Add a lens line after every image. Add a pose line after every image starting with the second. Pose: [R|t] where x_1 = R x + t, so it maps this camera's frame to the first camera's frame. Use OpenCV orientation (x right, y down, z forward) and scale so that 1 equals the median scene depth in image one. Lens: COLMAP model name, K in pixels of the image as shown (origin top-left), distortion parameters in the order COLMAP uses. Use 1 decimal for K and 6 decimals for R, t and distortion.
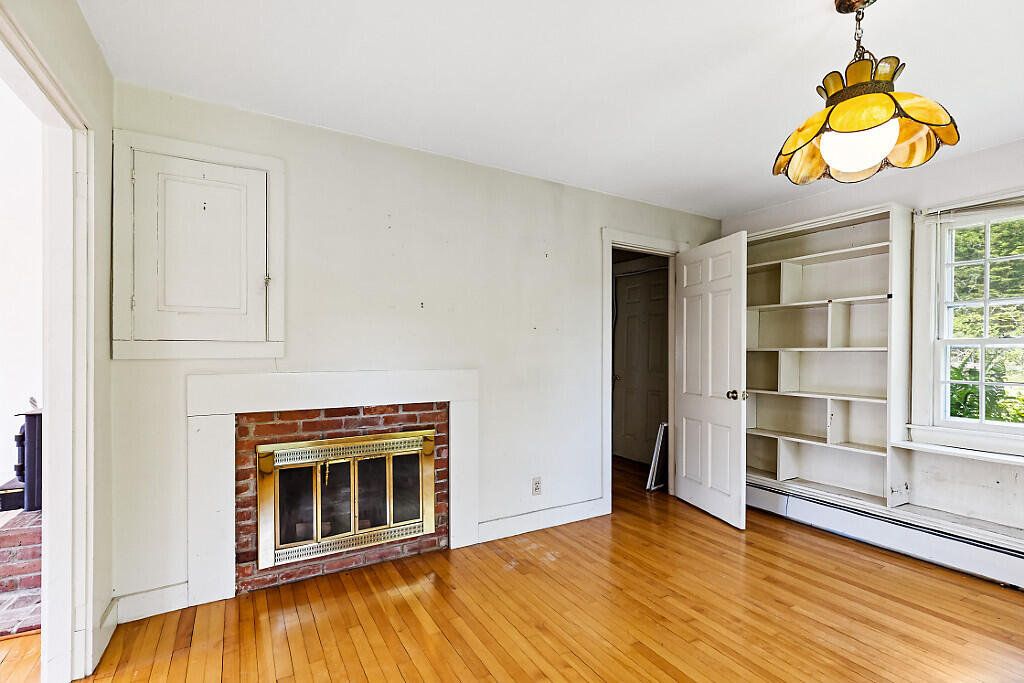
lens RADIAL K [[469.2, 0, 504.7], [0, 469.2, 356.8], [0, 0, 1]] dist [0.004665, -0.001756]
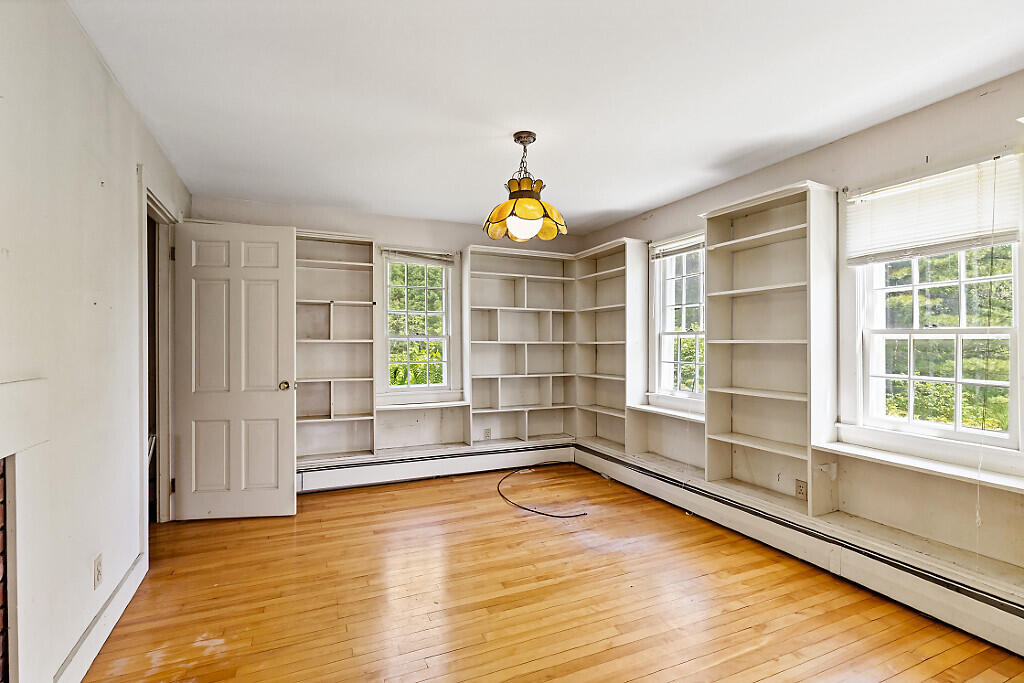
lens RADIAL K [[469.2, 0, 512.1], [0, 469.2, 340.7], [0, 0, 1]] dist [0.004665, -0.001756]
pose [[0.084977, -0.002249, 0.996380, -0.540818], [0.003035, 0.999993, 0.001998, -0.019804], [-0.996378, 0.002854, 0.084983, 0.480395]]
